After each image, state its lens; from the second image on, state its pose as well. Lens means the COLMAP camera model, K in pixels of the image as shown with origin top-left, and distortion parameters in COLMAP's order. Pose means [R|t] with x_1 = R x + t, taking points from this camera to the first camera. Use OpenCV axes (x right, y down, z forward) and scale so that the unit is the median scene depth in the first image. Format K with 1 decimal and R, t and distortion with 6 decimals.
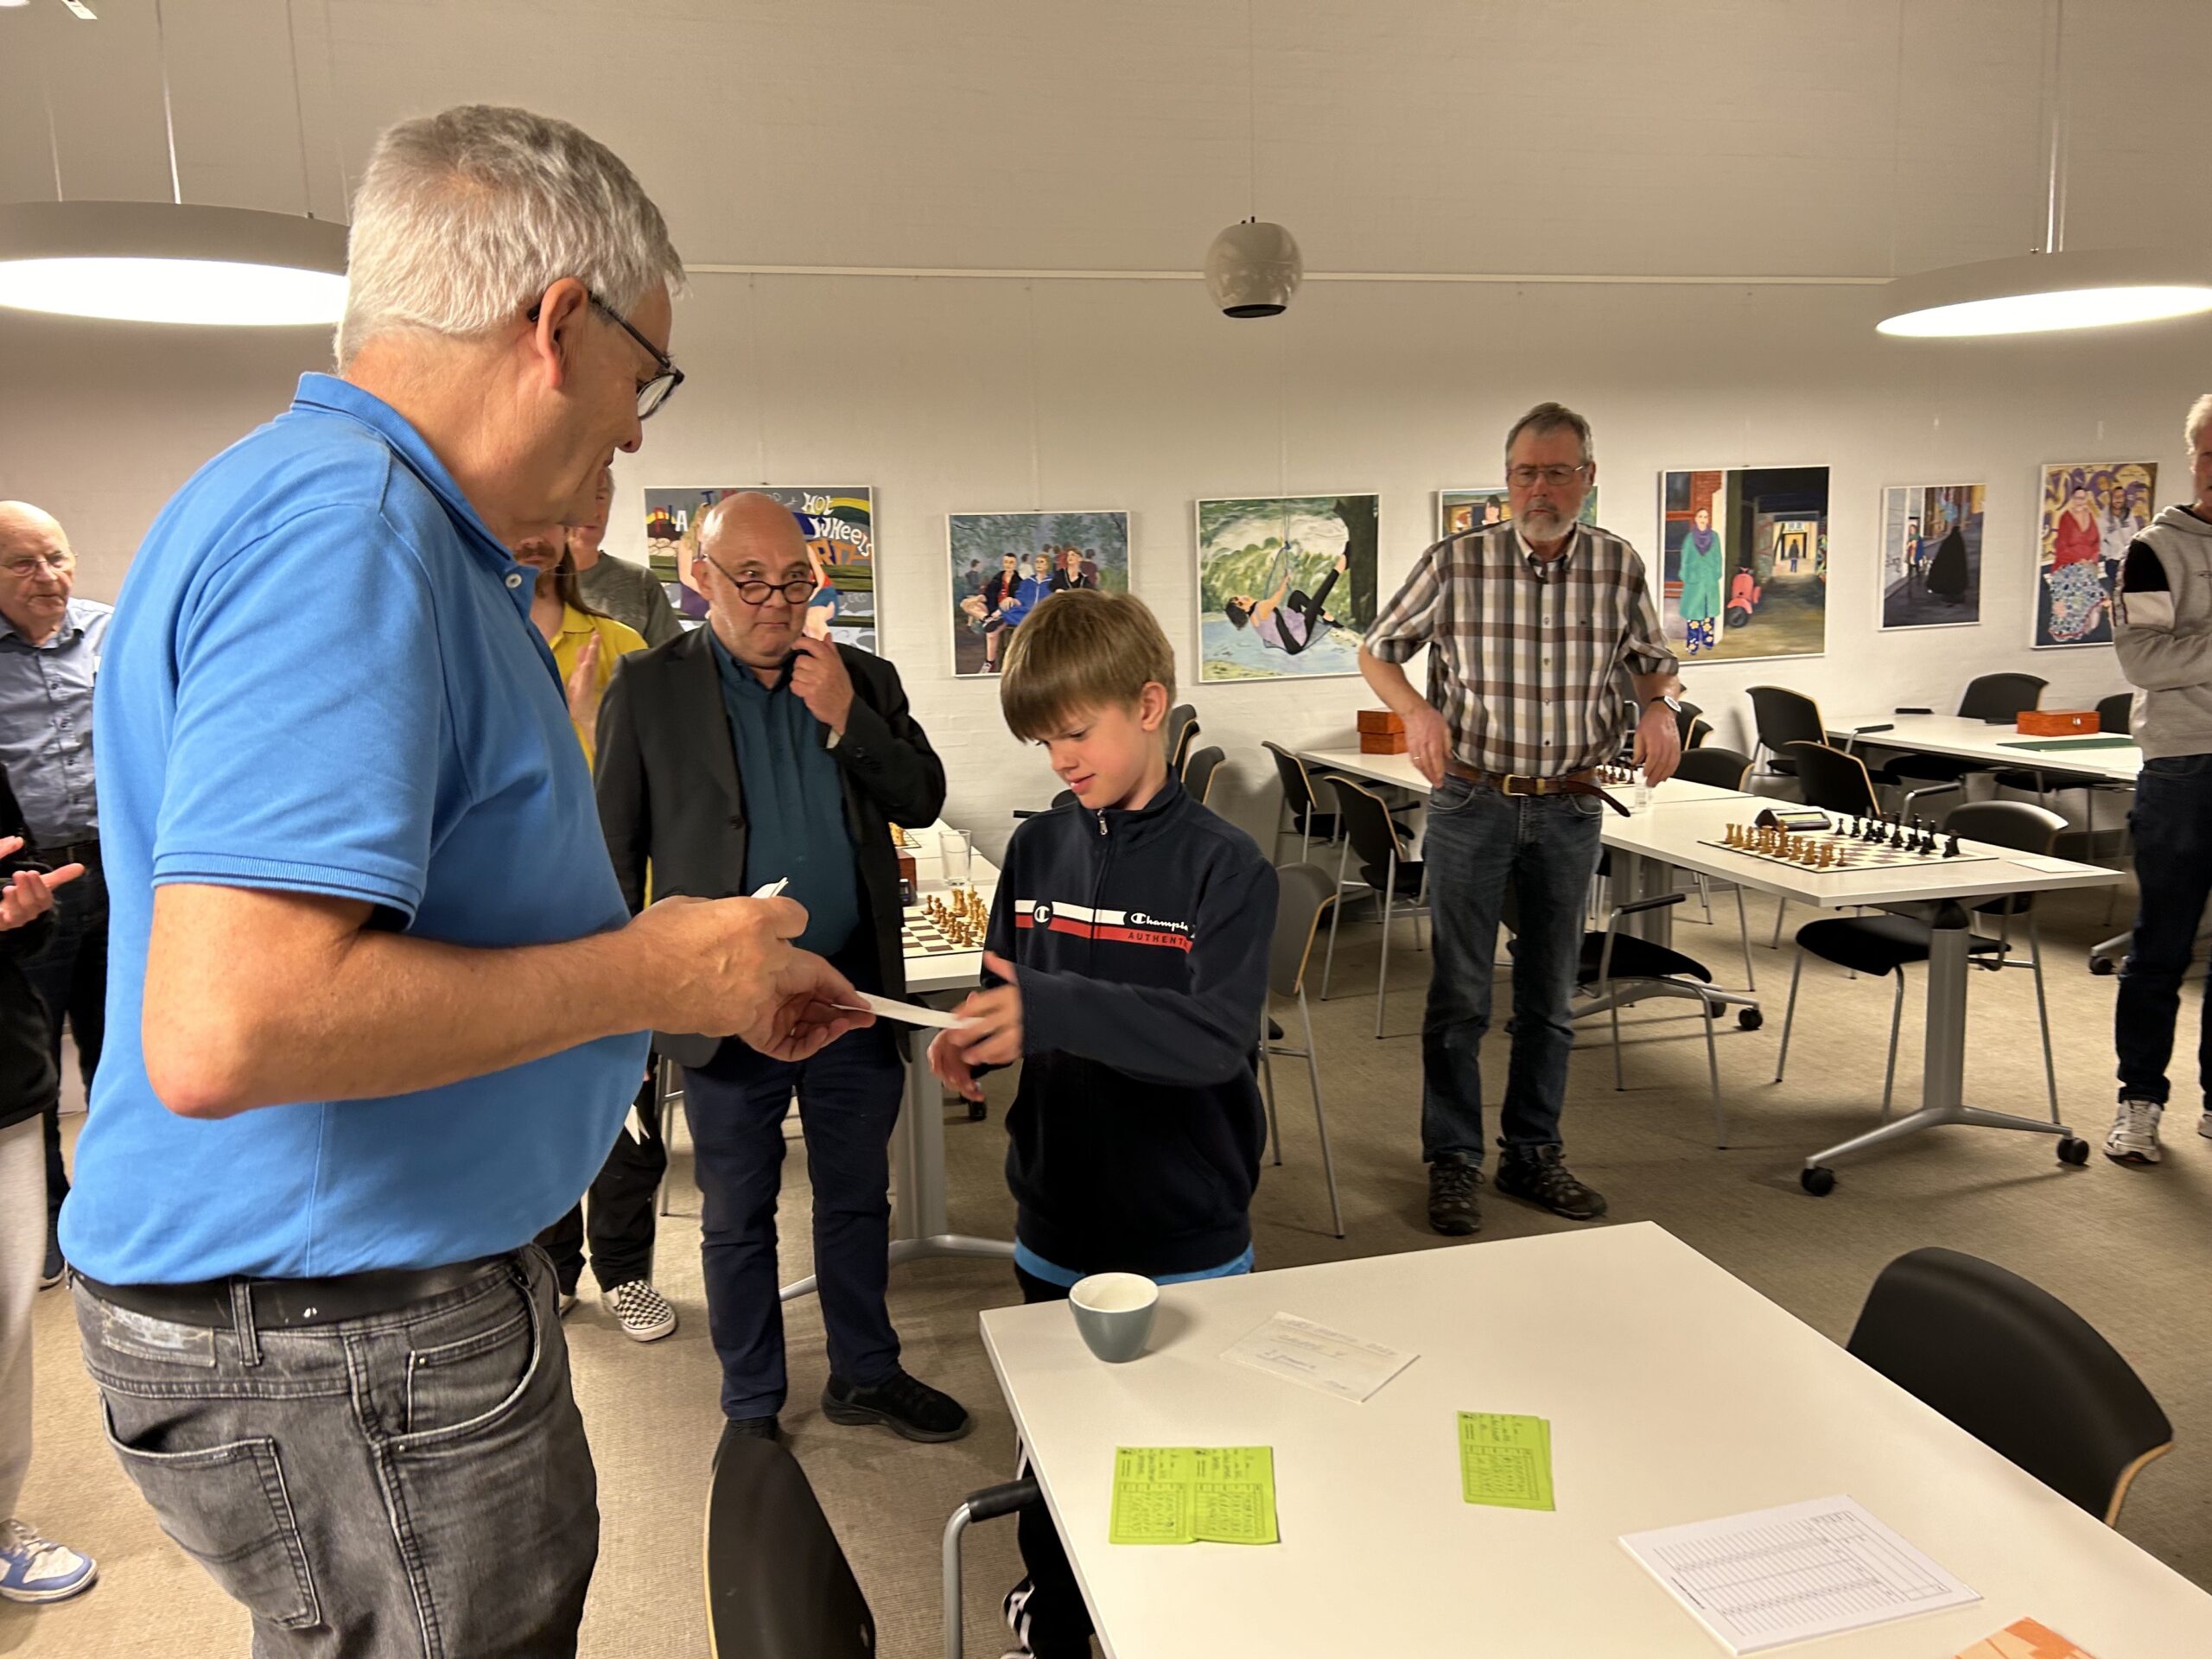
lens RADIAL K [[1656.6, 0, 1092.8], [0, 1656.6, 828.9], [0, 0, 1]] dist [0.069014, -0.083722]
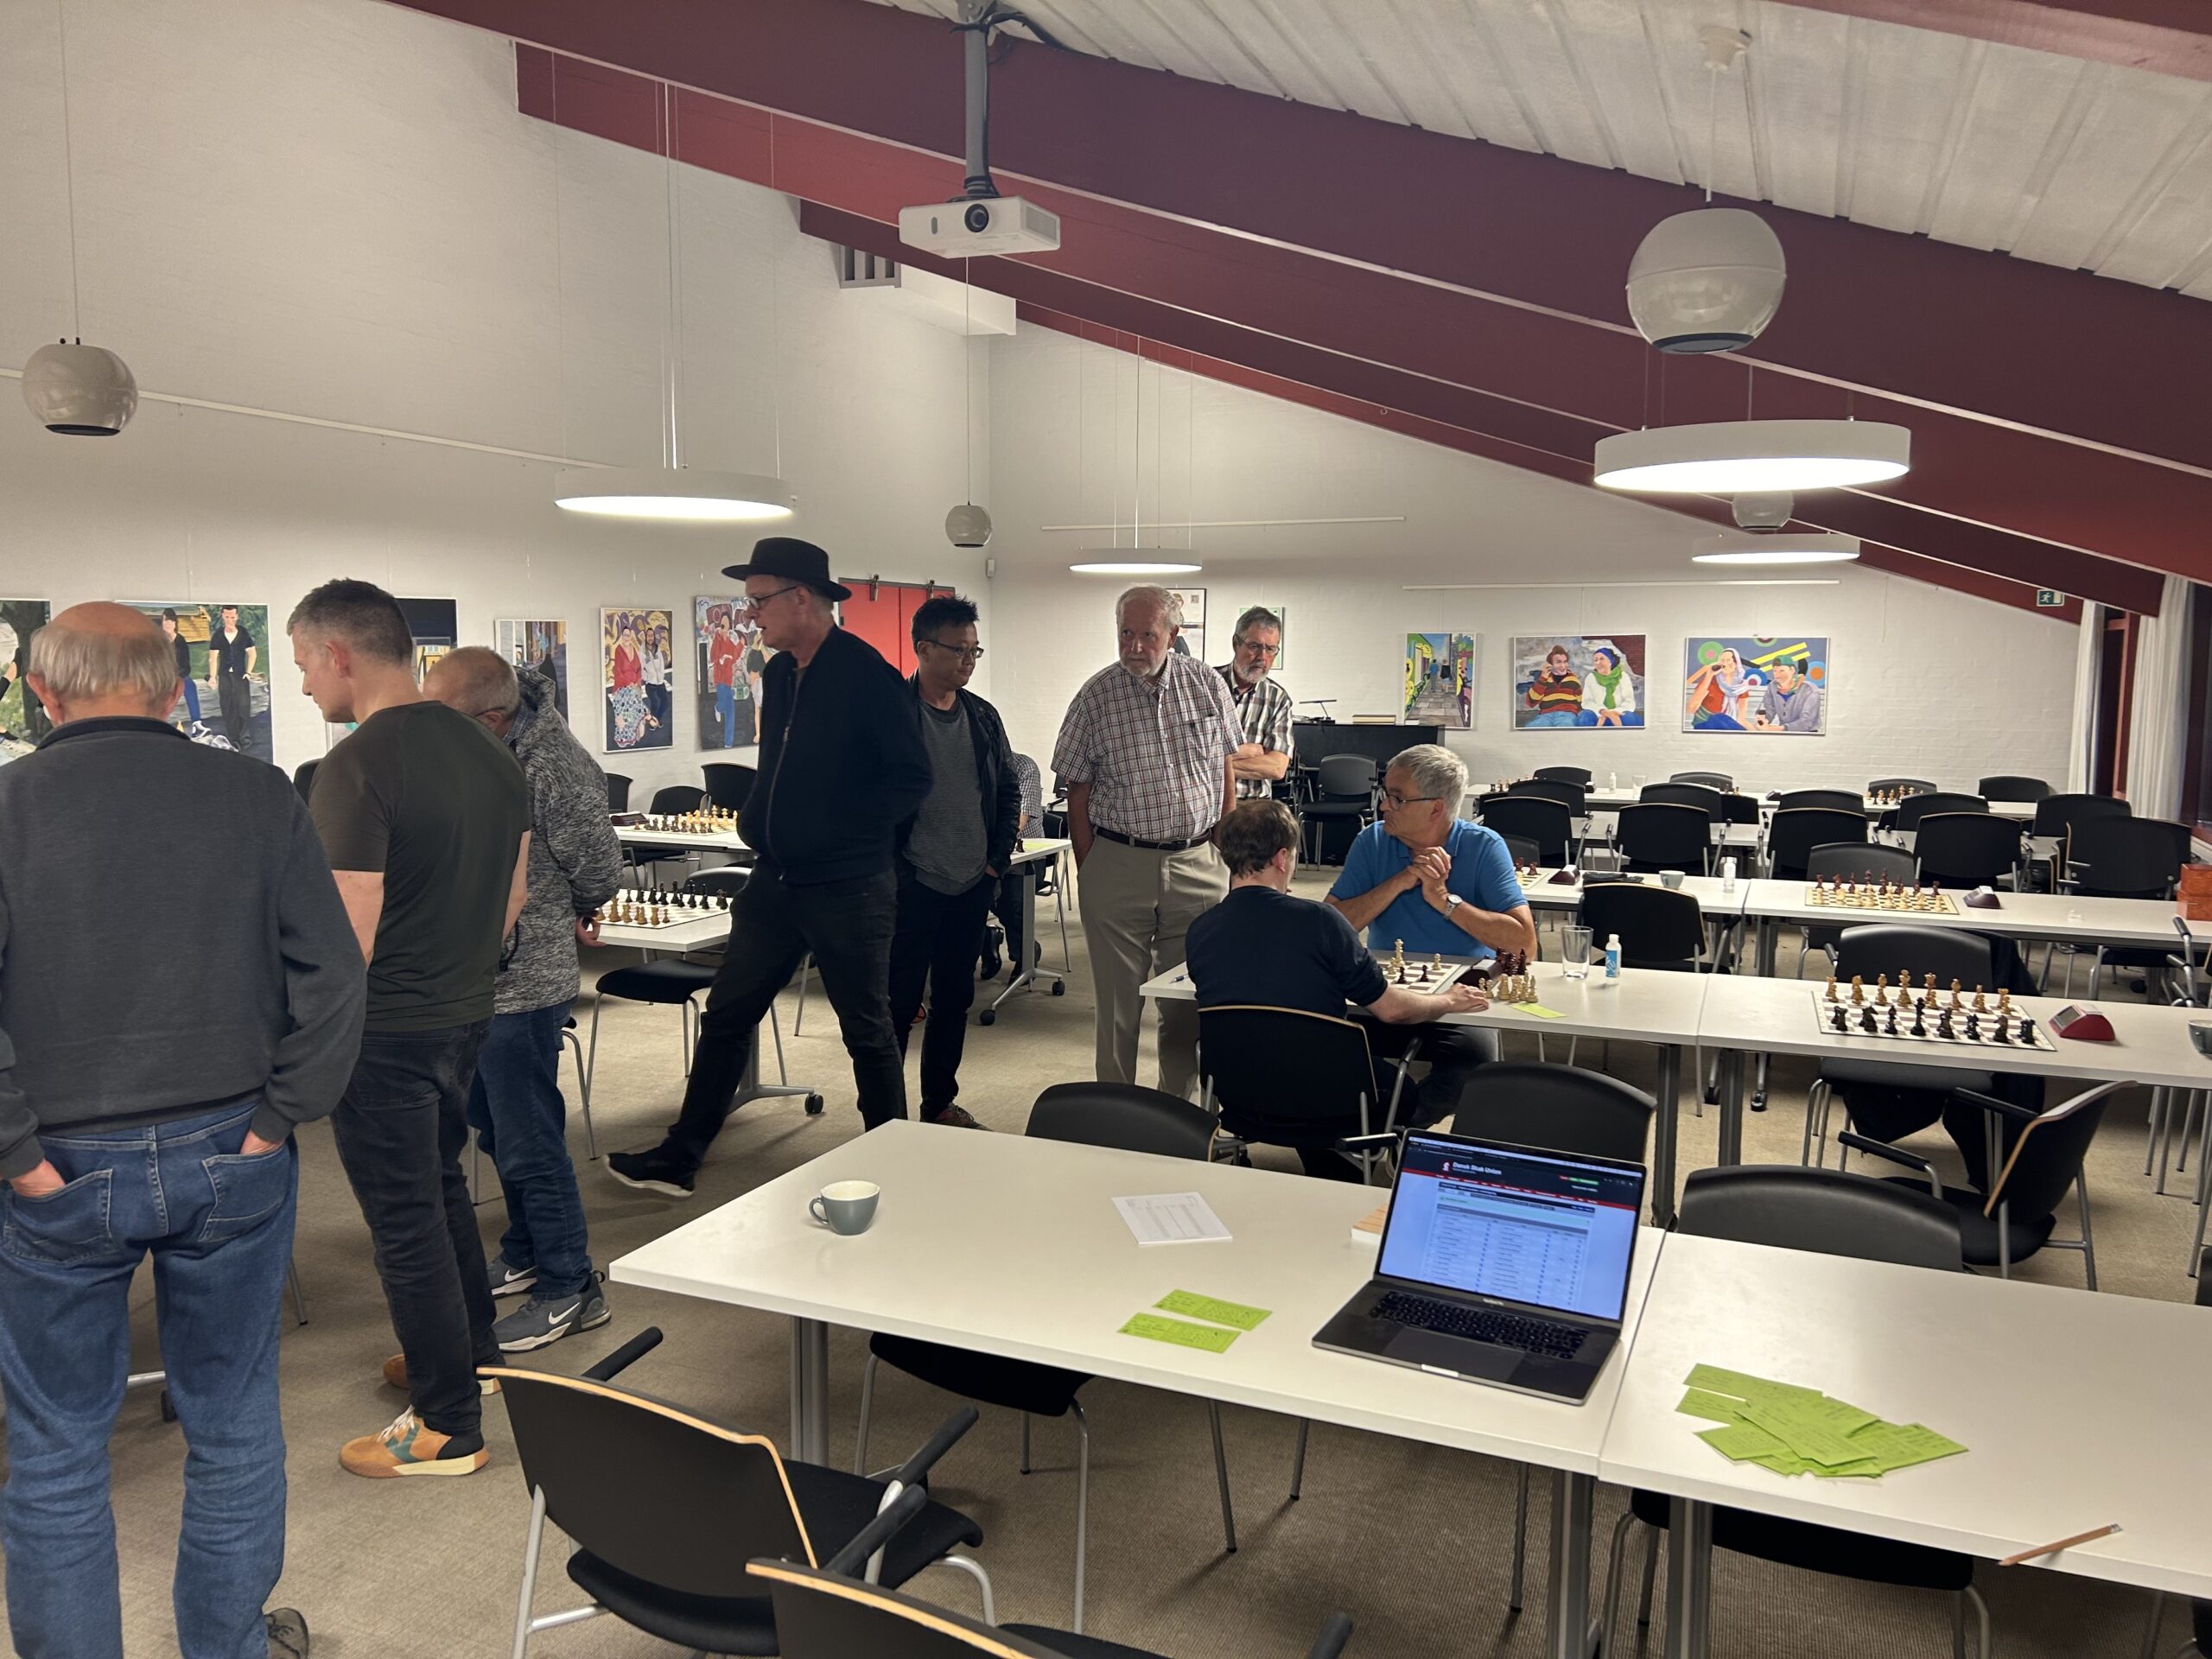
lens RADIAL K [[1656.6, 0, 1113.8], [0, 1656.6, 815.6], [0, 0, 1]] dist [0.069014, -0.083722]
pose [[0.597745, -0.044627, 0.800443, -0.260575], [0.096985, 0.995142, -0.016943, -0.003855], [-0.795798, 0.087759, 0.599169, -0.052295]]
